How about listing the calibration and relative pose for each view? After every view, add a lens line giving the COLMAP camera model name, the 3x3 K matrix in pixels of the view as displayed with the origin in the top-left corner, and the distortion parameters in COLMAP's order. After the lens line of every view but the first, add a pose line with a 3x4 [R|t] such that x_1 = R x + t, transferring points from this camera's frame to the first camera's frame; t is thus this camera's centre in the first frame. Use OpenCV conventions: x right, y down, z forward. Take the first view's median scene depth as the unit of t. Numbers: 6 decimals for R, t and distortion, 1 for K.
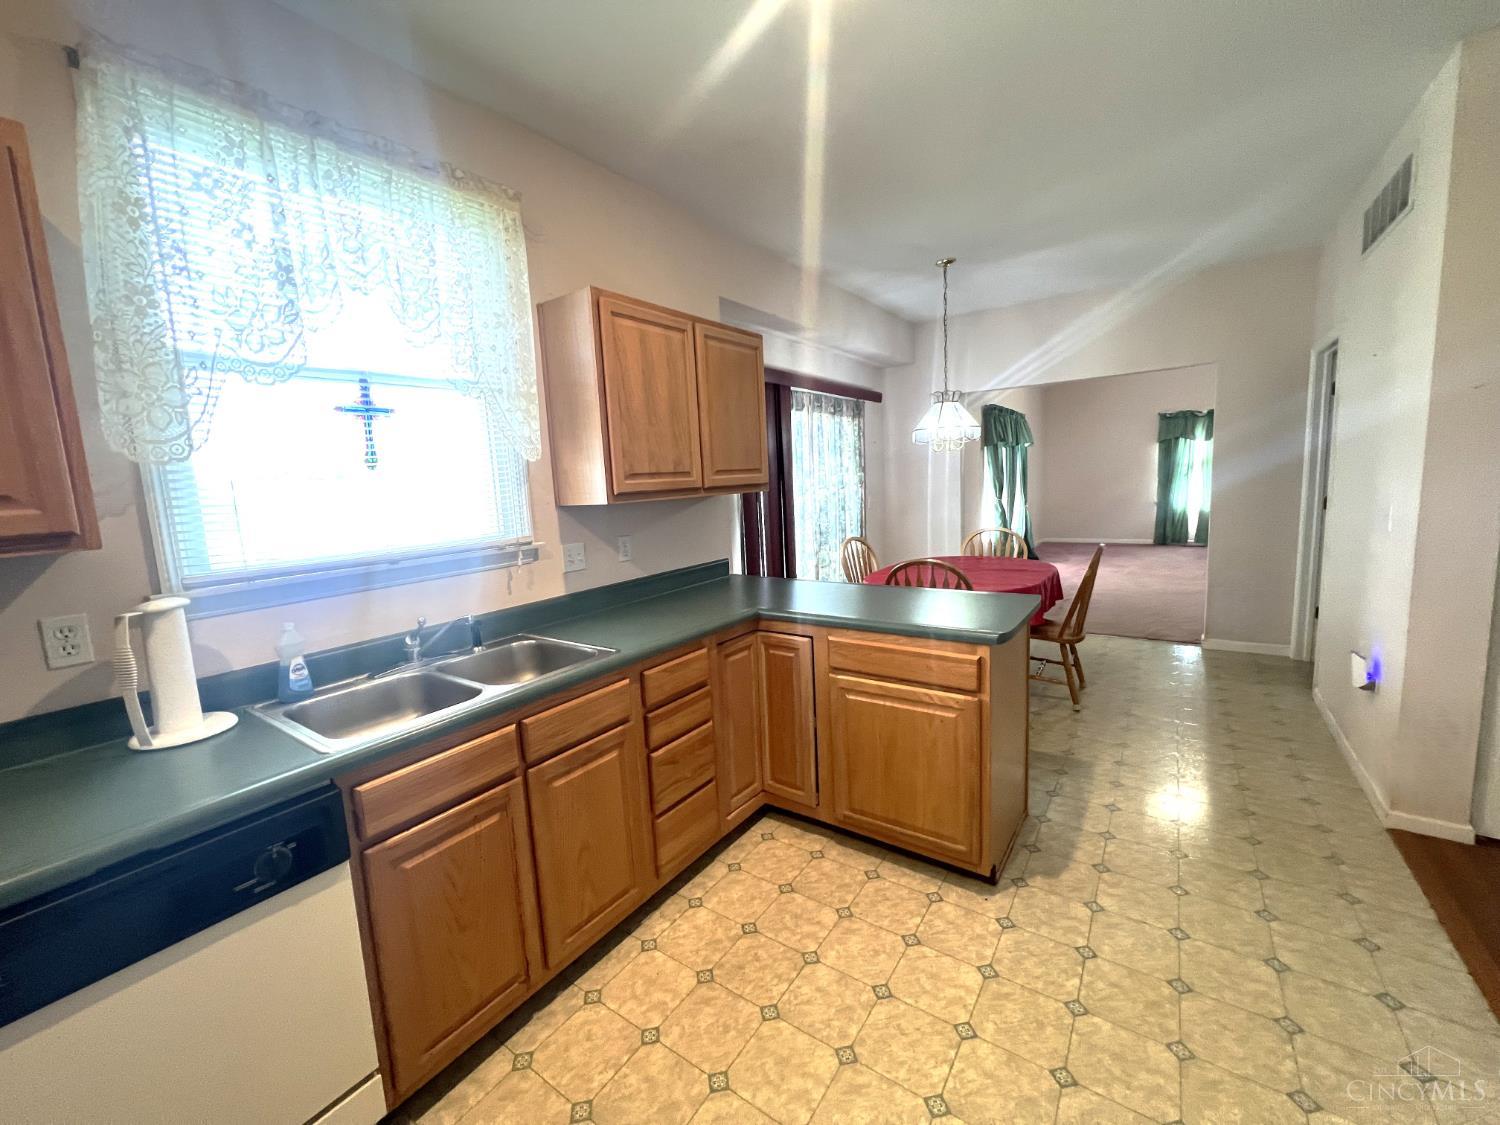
lens RADIAL K [[600.9, 0, 742.4], [0, 600.9, 559.8], [0, 0, 1]] dist [-0.005911, 0.000725]
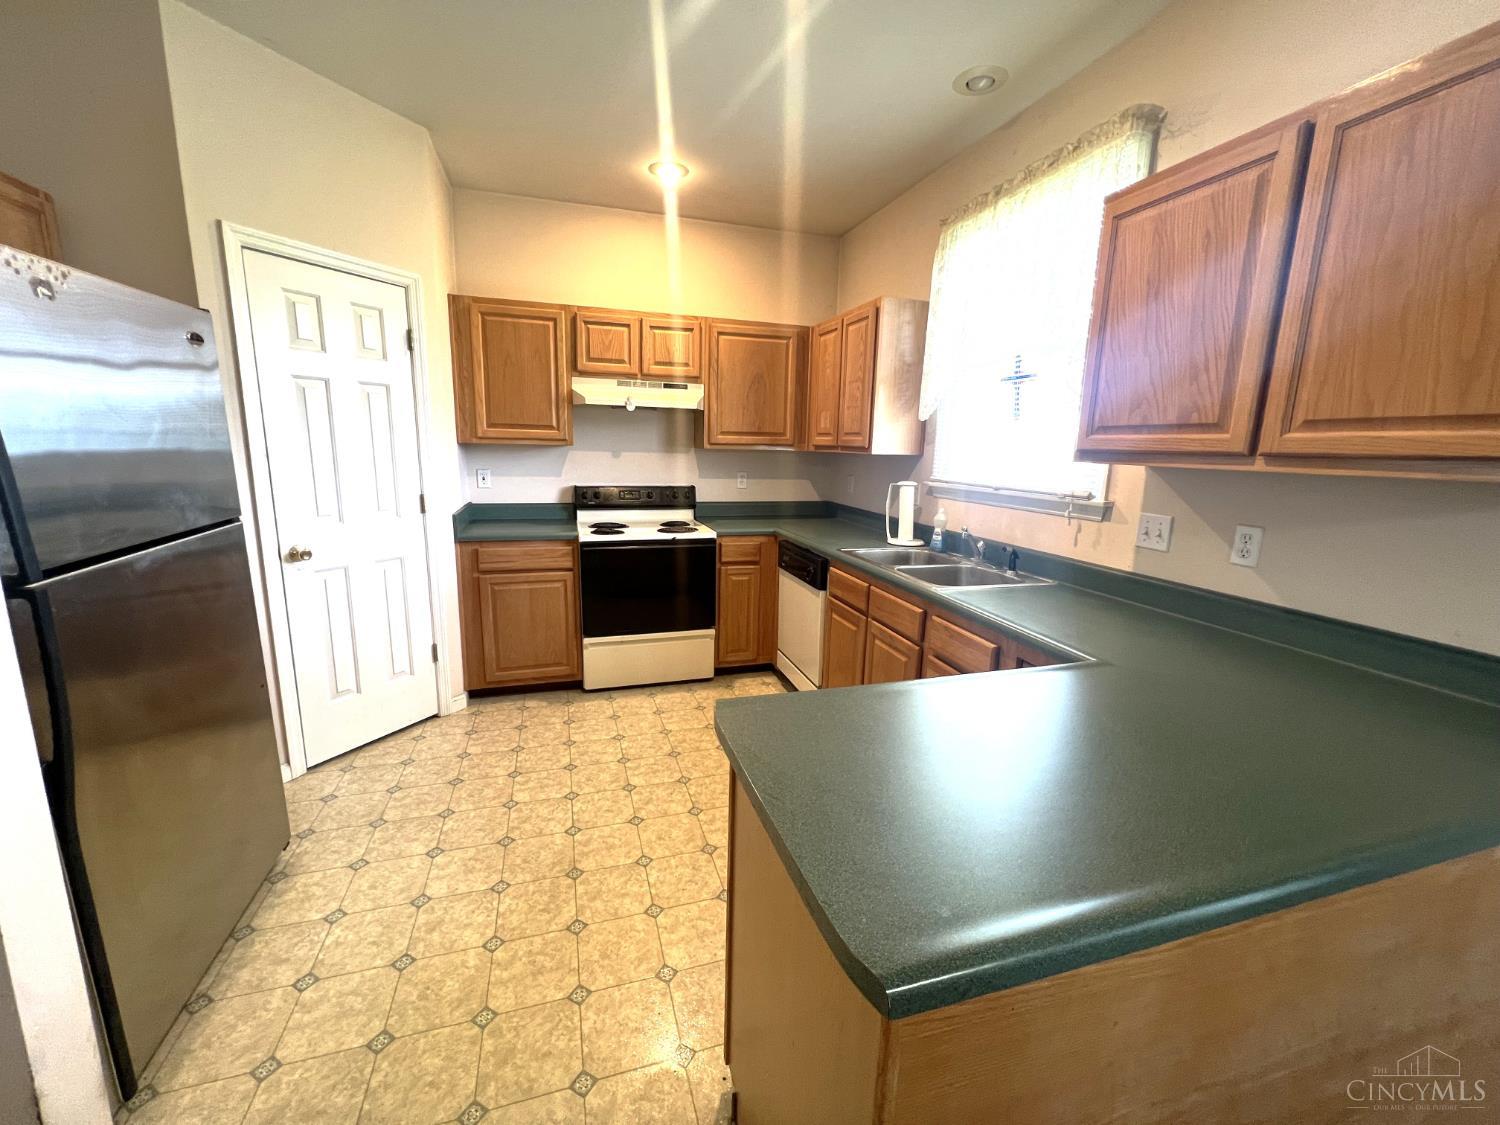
lens RADIAL K [[600.9, 0, 749.9], [0, 600.9, 561.0], [0, 0, 1]] dist [-0.005911, 0.000725]
pose [[-0.604934, 0.184863, -0.774520, 0.731426], [-0.103972, 0.946013, 0.307001, -0.171433], [0.789459, 0.266244, -0.553054, 1.132854]]
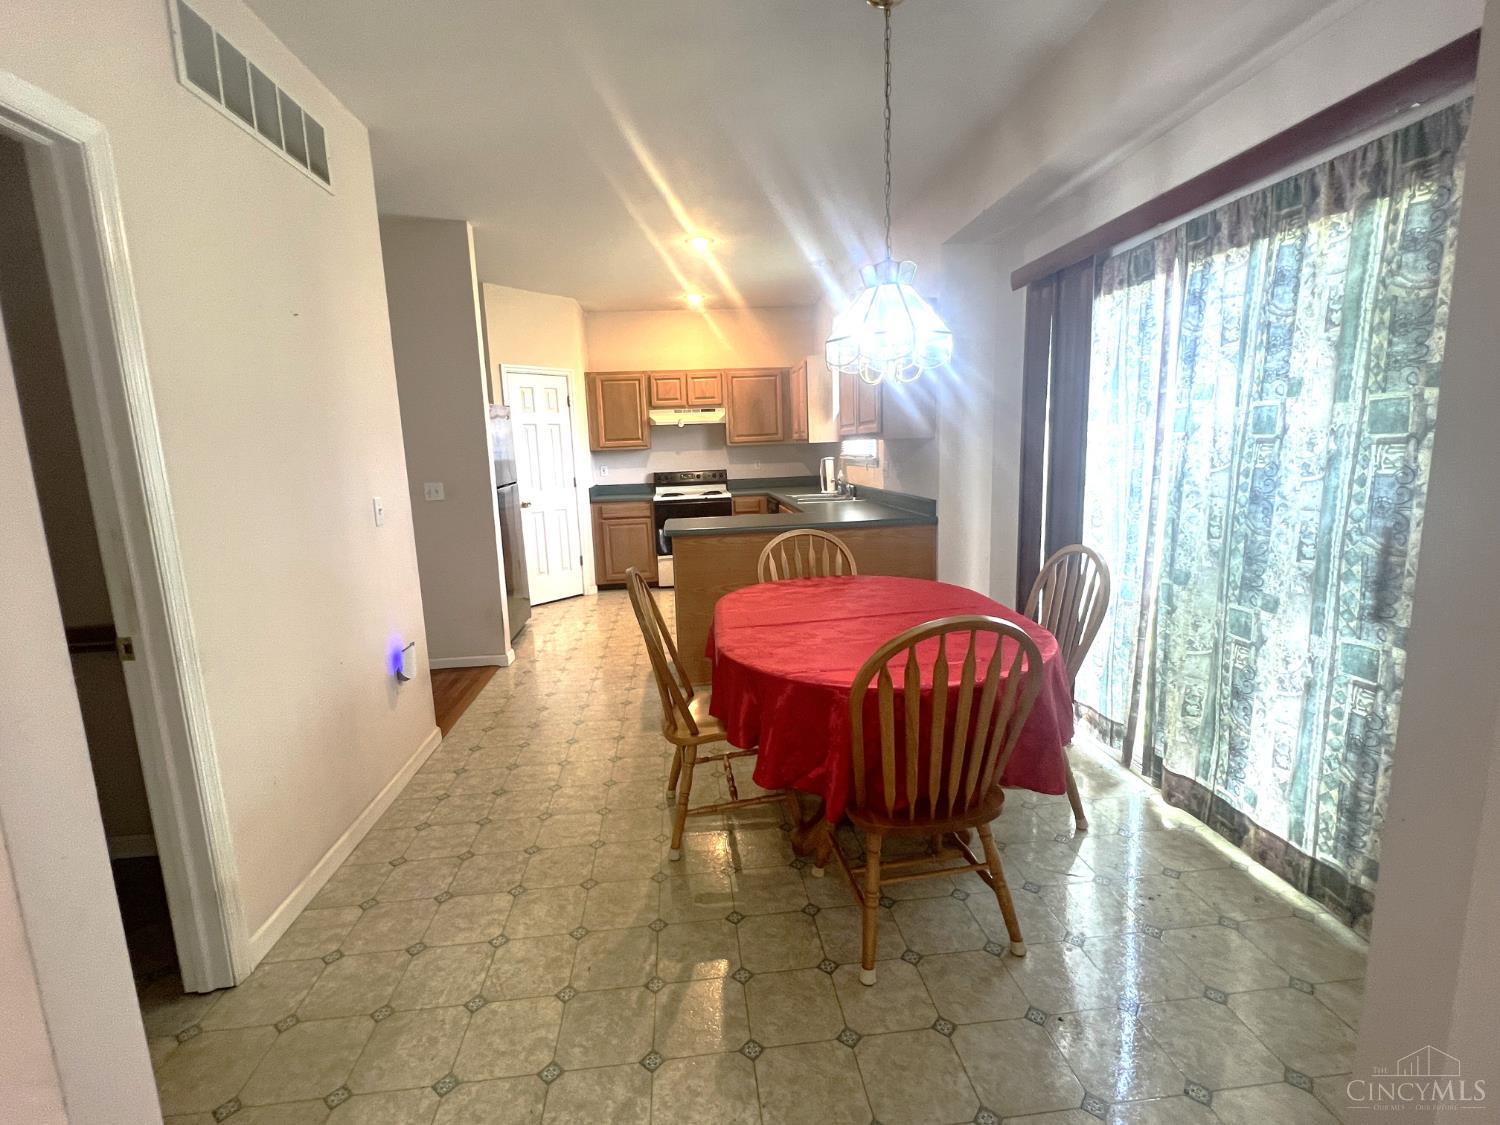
lens RADIAL K [[687.4, 0, 744.0], [0, 687.4, 561.1], [0, 0, 1]] dist [-0.003481, 0.000403]
pose [[-0.754550, 0.184156, -0.629873, 1.490088], [-0.015489, 0.954553, 0.297638, -0.376913], [0.656059, 0.234339, -0.717406, 2.467131]]
